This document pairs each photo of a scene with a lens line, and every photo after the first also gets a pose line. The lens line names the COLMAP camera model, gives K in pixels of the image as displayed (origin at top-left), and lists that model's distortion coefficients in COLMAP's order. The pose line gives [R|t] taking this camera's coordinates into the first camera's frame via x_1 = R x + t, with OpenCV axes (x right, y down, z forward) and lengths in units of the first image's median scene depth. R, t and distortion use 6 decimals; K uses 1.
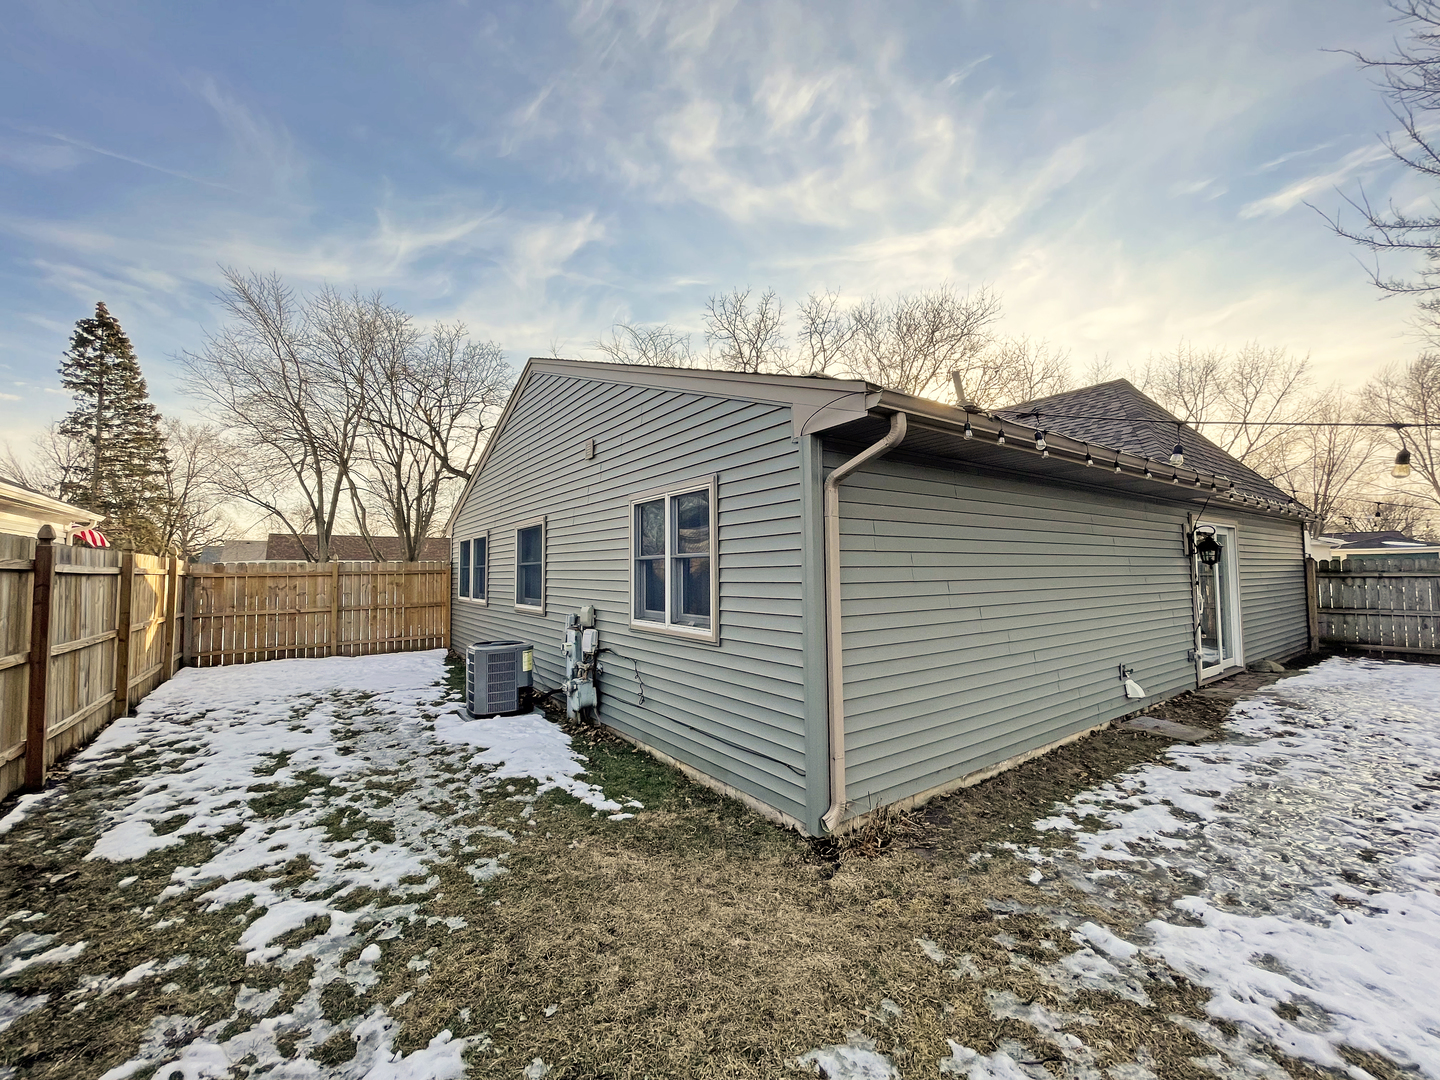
lens RADIAL K [[580.6, 0, 713.8], [0, 580.6, 542.5], [0, 0, 1]] dist [-0.000863, -0.000380]
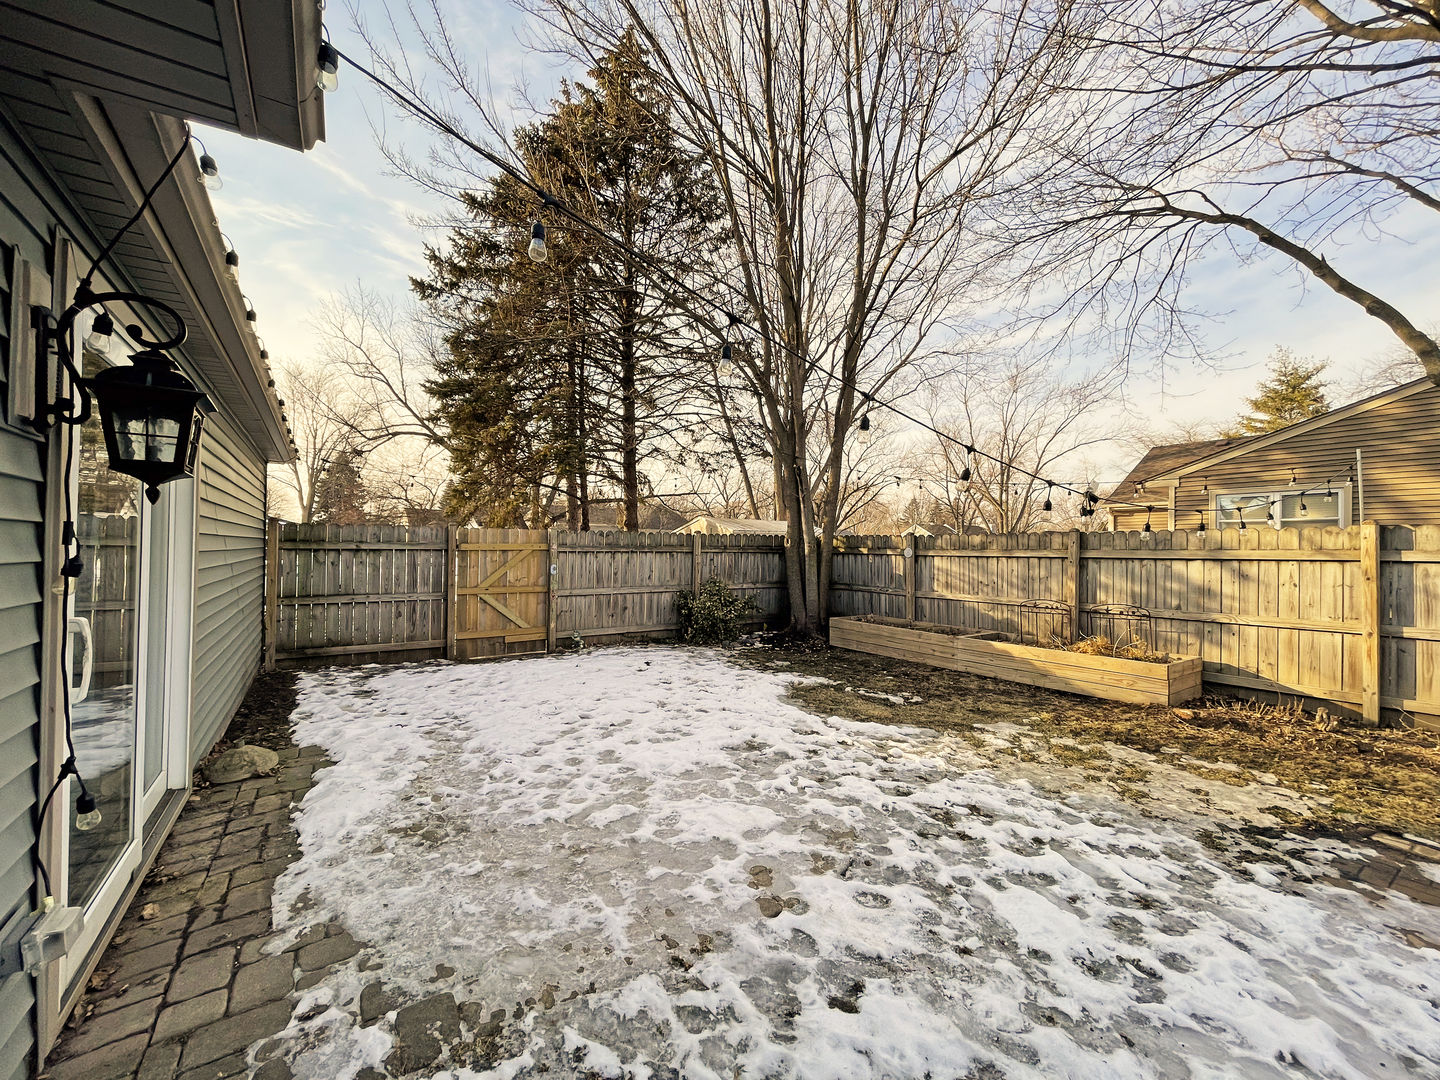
lens RADIAL K [[580.6, 0, 713.8], [0, 580.6, 542.5], [0, 0, 1]] dist [-0.000863, -0.000380]
pose [[0.028738, 0.020072, 0.999385, 0.447217], [-0.065608, 0.997680, -0.018151, 0.034817], [-0.997432, -0.065046, 0.029988, 0.540985]]
